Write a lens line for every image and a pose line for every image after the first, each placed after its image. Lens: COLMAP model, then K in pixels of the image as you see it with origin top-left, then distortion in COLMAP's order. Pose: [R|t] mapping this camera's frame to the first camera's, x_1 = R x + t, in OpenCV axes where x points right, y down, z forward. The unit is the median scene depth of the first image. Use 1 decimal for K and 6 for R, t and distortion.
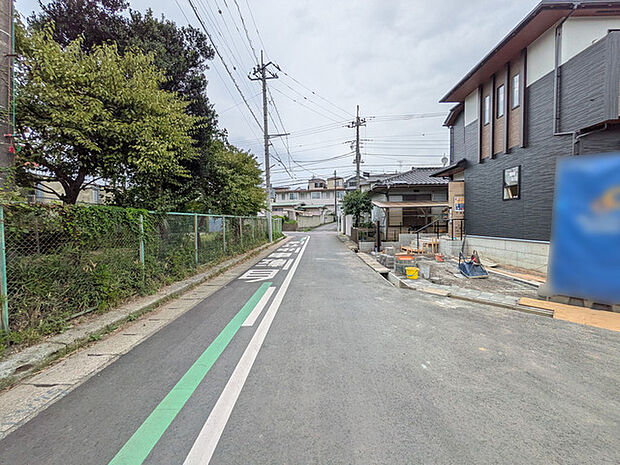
lens RADIAL K [[246.8, 0, 311.3], [0, 246.8, 233.3], [0, 0, 1]] dist [-0.000313, -0.000167]
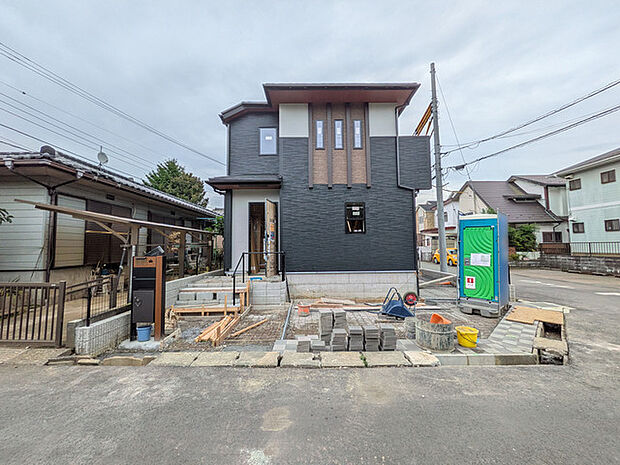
lens RADIAL K [[246.8, 0, 311.7], [0, 246.8, 232.2], [0, 0, 1]] dist [-0.000313, -0.000167]
pose [[-0.019023, 0.078779, 0.996711, -0.201748], [0.051271, 0.995656, -0.077717, -0.068508], [-0.998504, 0.049624, -0.022979, 1.181283]]
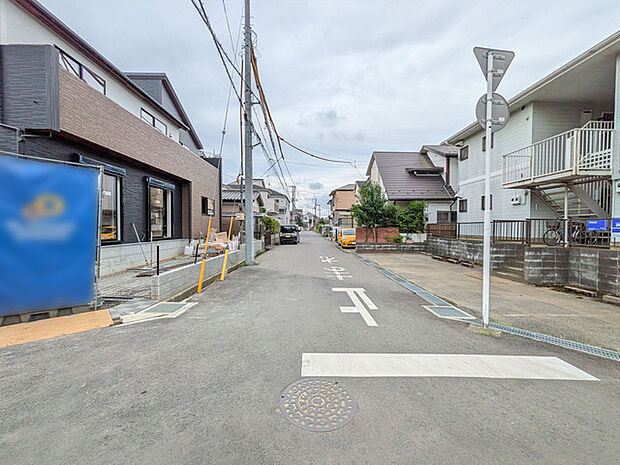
lens RADIAL K [[246.8, 0, 313.2], [0, 246.8, 233.2], [0, 0, 1]] dist [-0.000313, -0.000167]
pose [[-0.009232, -0.004162, 0.999949, 0.090352], [0.031199, 0.999503, 0.004448, 0.000434], [-0.999471, 0.031238, -0.009098, -0.032731]]
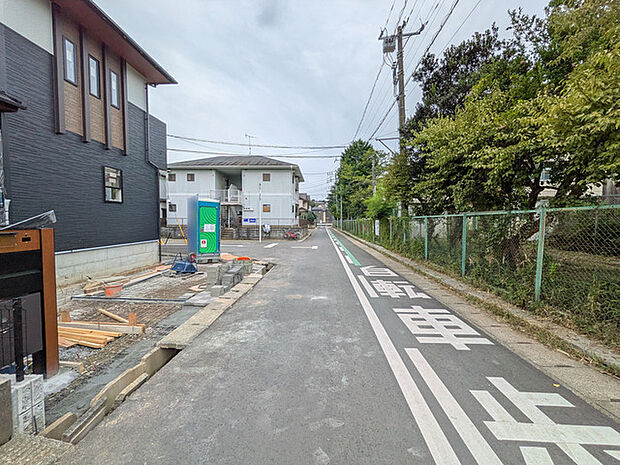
lens RADIAL K [[246.8, 0, 310.5], [0, 246.8, 230.6], [0, 0, 1]] dist [-0.000313, -0.000167]
pose [[-0.999404, 0.011149, 0.032683, 0.047441], [0.013782, 0.996580, 0.081482, -0.096348], [-0.031662, 0.081884, -0.996139, 1.863006]]
